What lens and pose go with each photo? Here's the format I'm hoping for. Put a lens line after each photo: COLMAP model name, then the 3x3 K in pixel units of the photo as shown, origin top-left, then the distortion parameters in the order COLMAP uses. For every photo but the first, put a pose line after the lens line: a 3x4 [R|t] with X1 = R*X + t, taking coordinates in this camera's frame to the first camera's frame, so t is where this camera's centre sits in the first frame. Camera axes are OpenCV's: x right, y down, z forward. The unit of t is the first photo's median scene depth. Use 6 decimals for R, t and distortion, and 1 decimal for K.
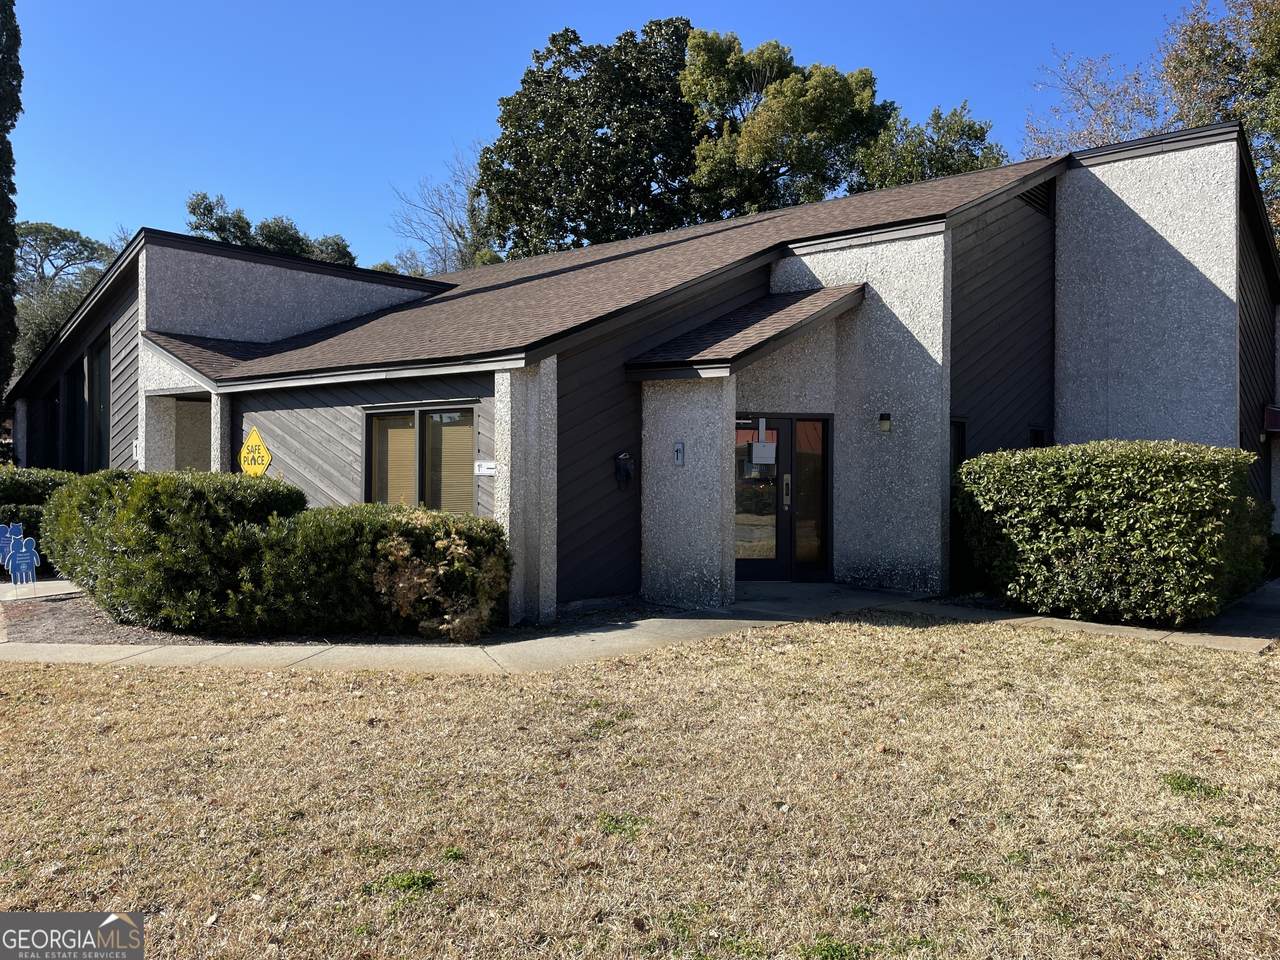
lens RADIAL K [[996.4, 0, 639.8], [0, 996.4, 472.8], [0, 0, 1]] dist [0.030751, -0.008441]
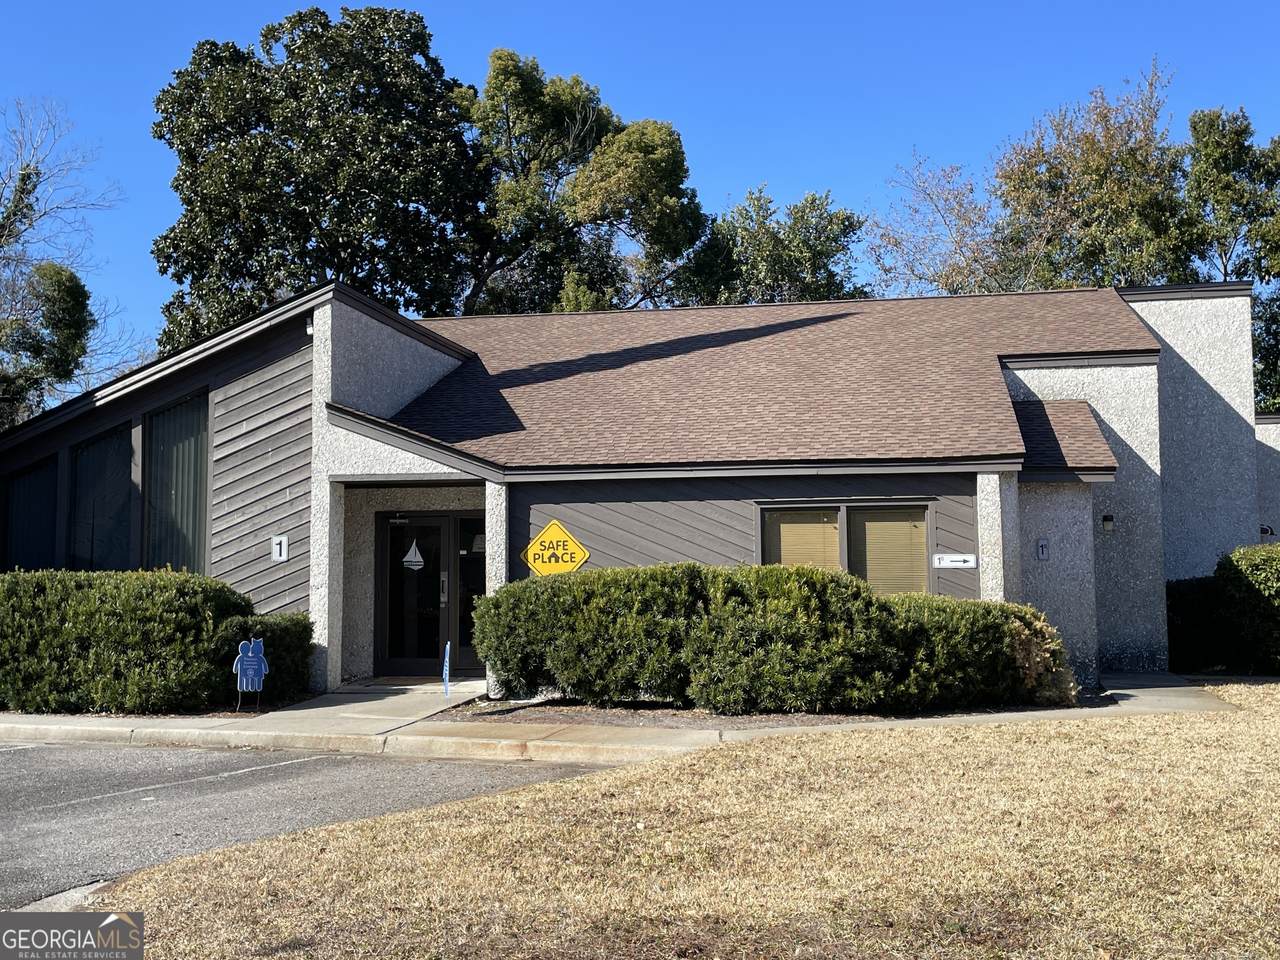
lens RADIAL K [[1444.2, 0, 639.6], [0, 1444.2, 483.2], [0, 0, 1]] dist [0.048855, 0.000000]
pose [[0.868158, 0.024962, 0.495660, -1.054642], [0.014524, 0.997029, -0.075651, 0.021590], [-0.496076, 0.072876, 0.865215, -0.169853]]
